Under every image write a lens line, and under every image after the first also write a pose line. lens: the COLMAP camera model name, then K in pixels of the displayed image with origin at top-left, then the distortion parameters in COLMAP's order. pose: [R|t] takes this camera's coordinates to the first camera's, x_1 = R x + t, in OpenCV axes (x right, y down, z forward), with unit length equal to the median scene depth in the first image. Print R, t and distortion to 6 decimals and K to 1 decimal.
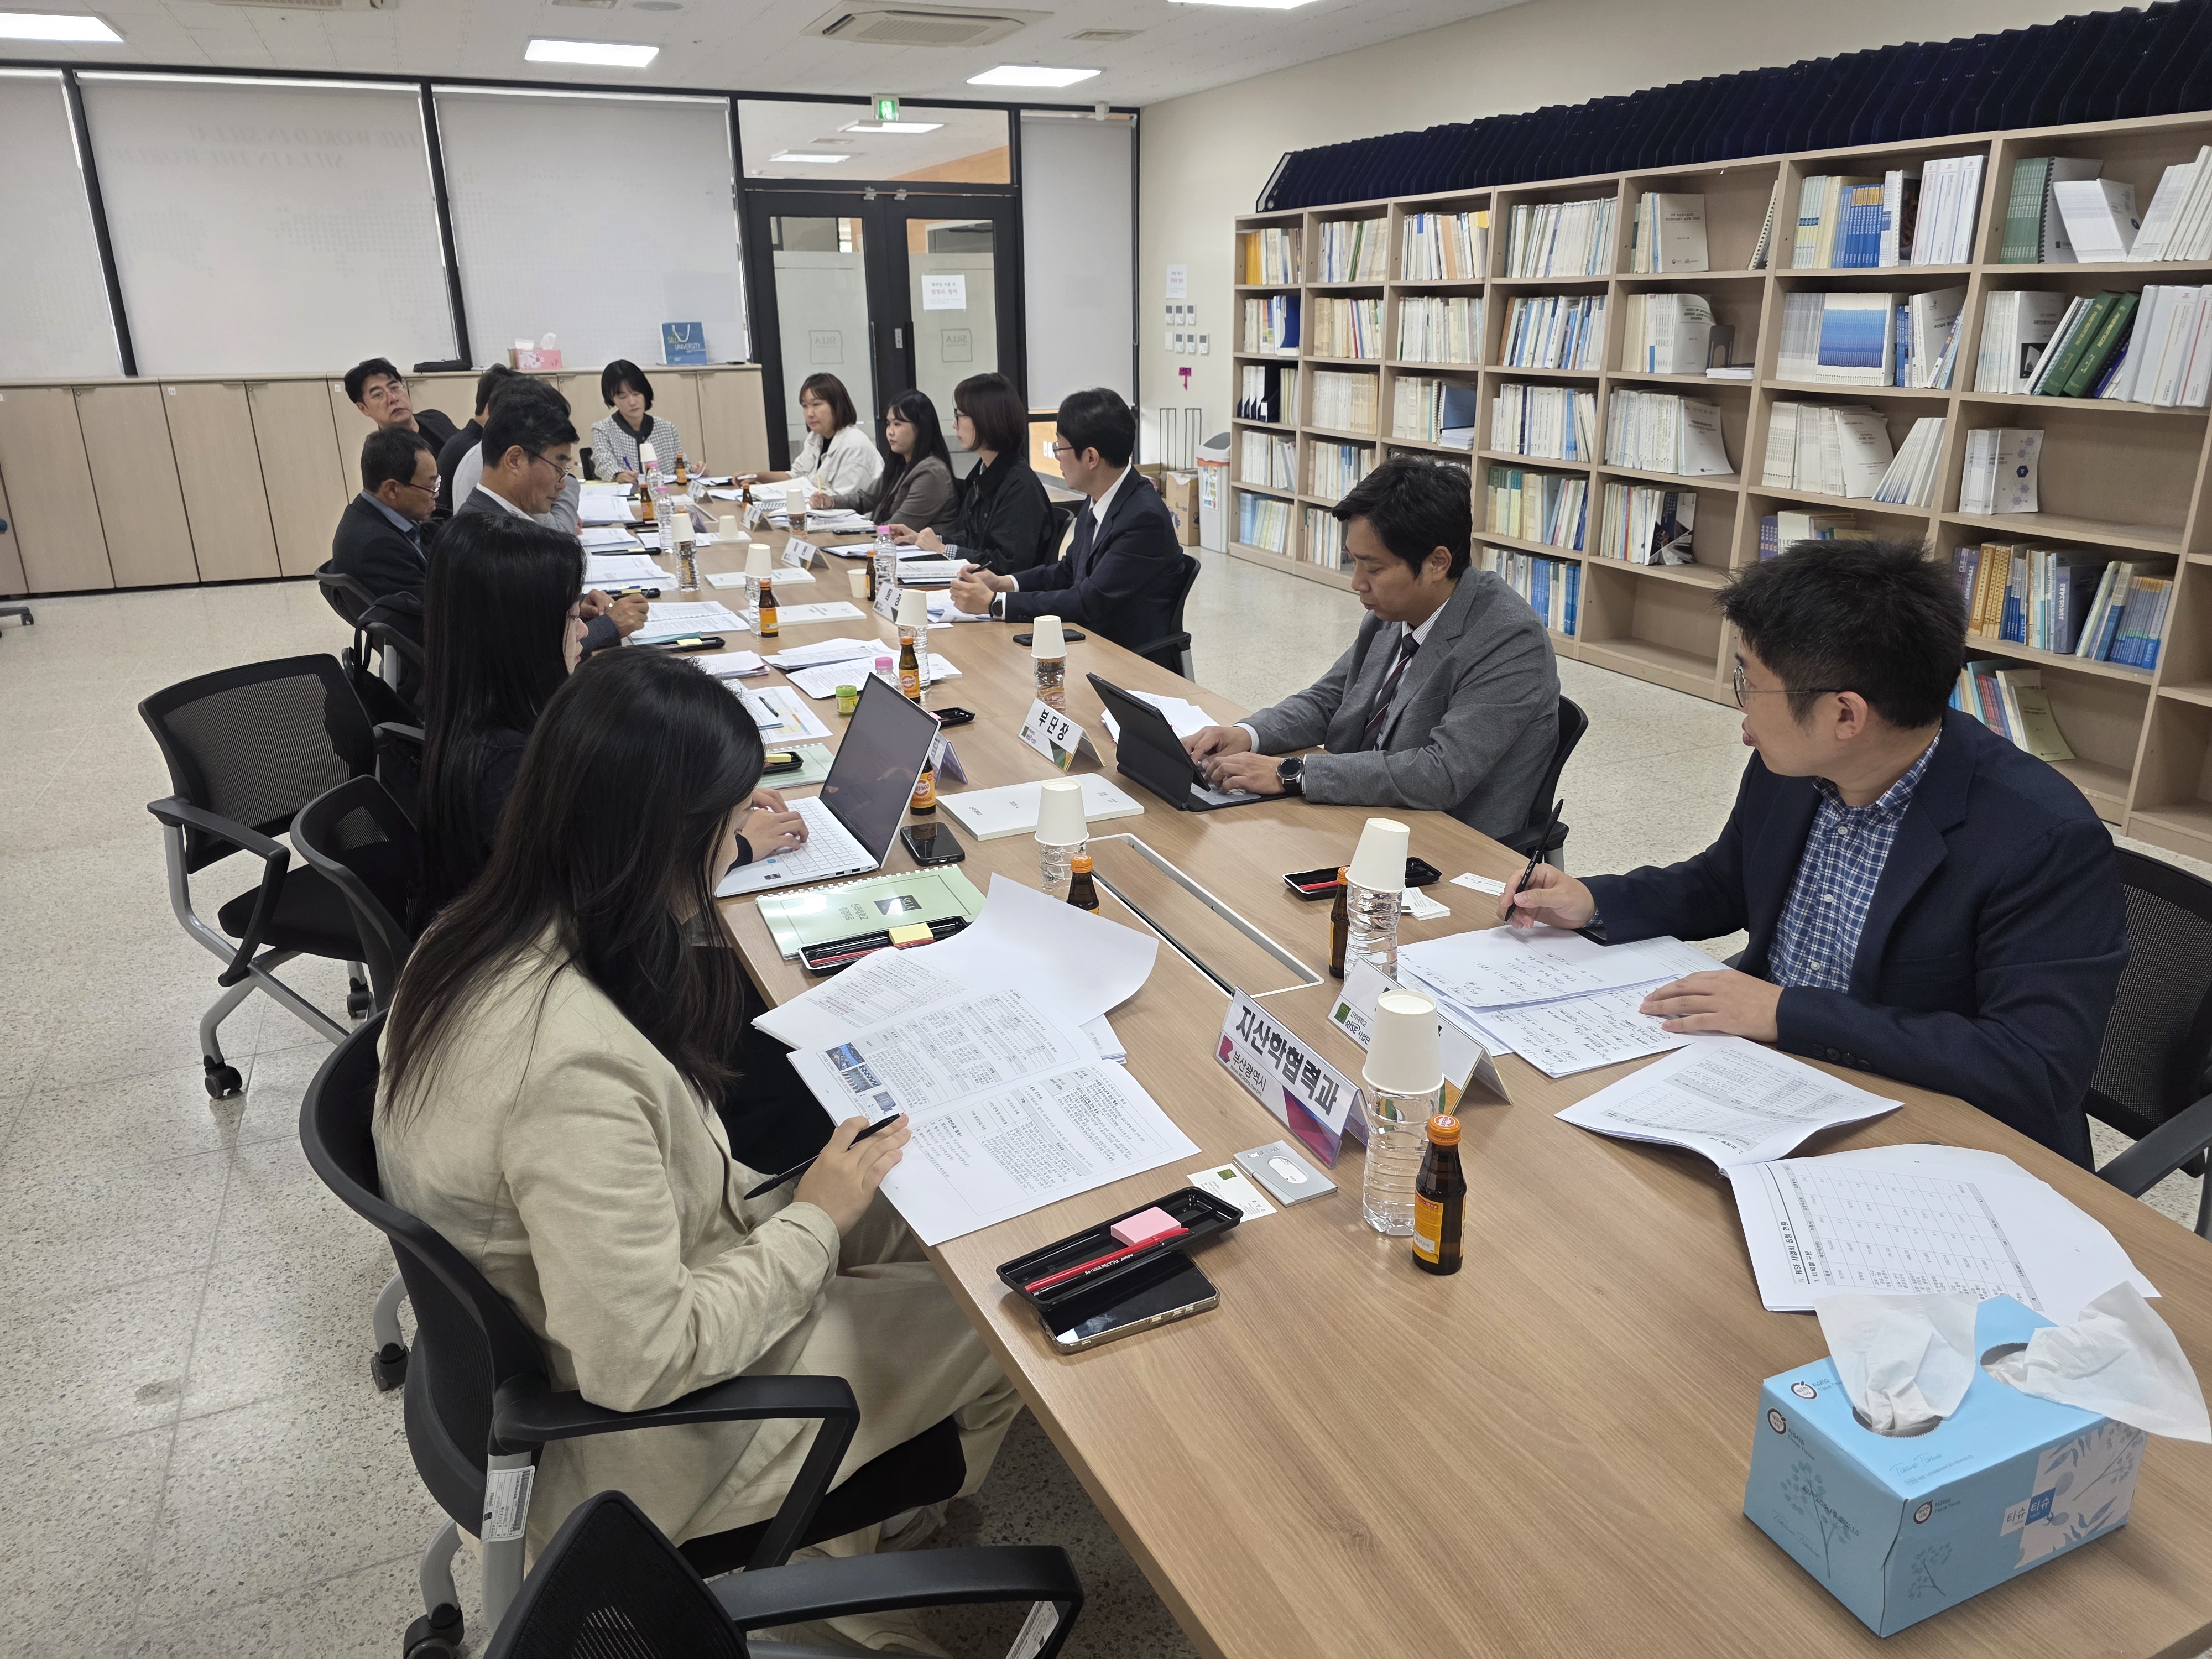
lens RADIAL K [[1519.3, 0, 1106.0], [0, 1519.3, 829.5], [0, 0, 1]] dist [0.004555, -0.003648]
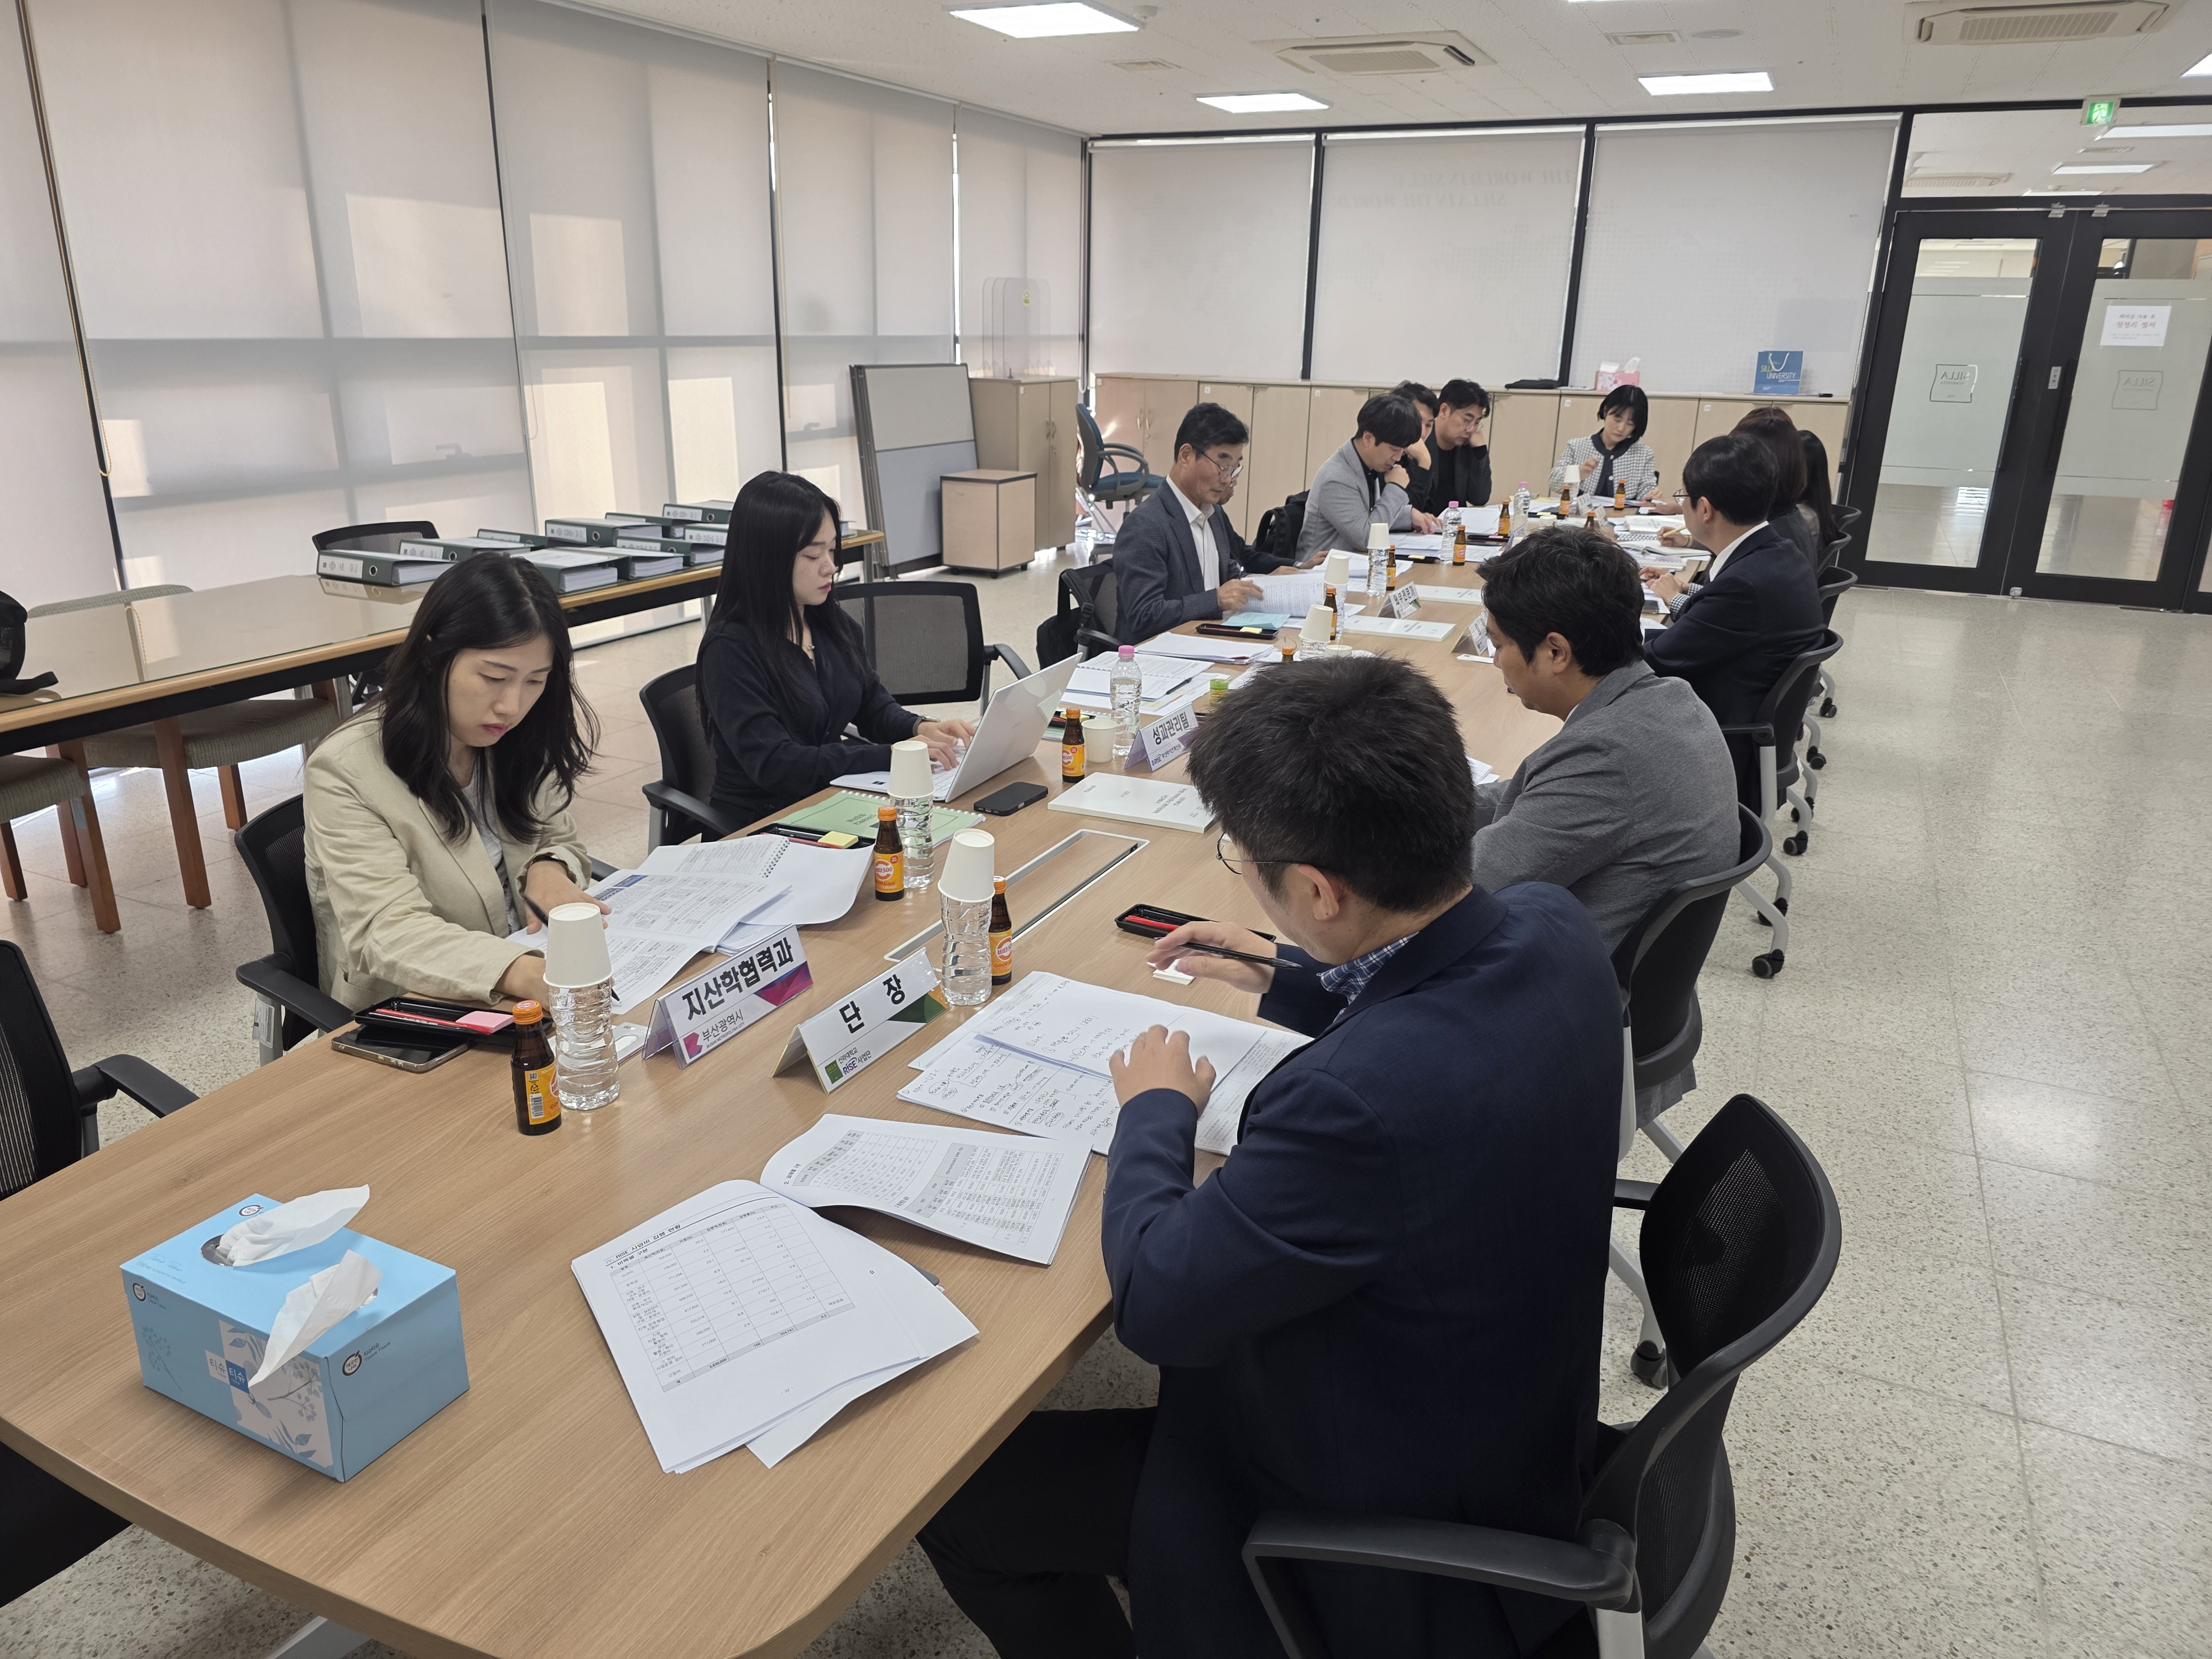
lens RADIAL K [[1507.4, 0, 1106.0], [0, 1507.4, 829.5], [0, 0, 1]] dist [0.003109, -0.019617]
pose [[0.640522, 0.258851, -0.722999, 0.232768], [-0.267062, 0.957797, 0.106318, -0.032995], [0.720006, 0.124987, 0.682620, 0.086210]]
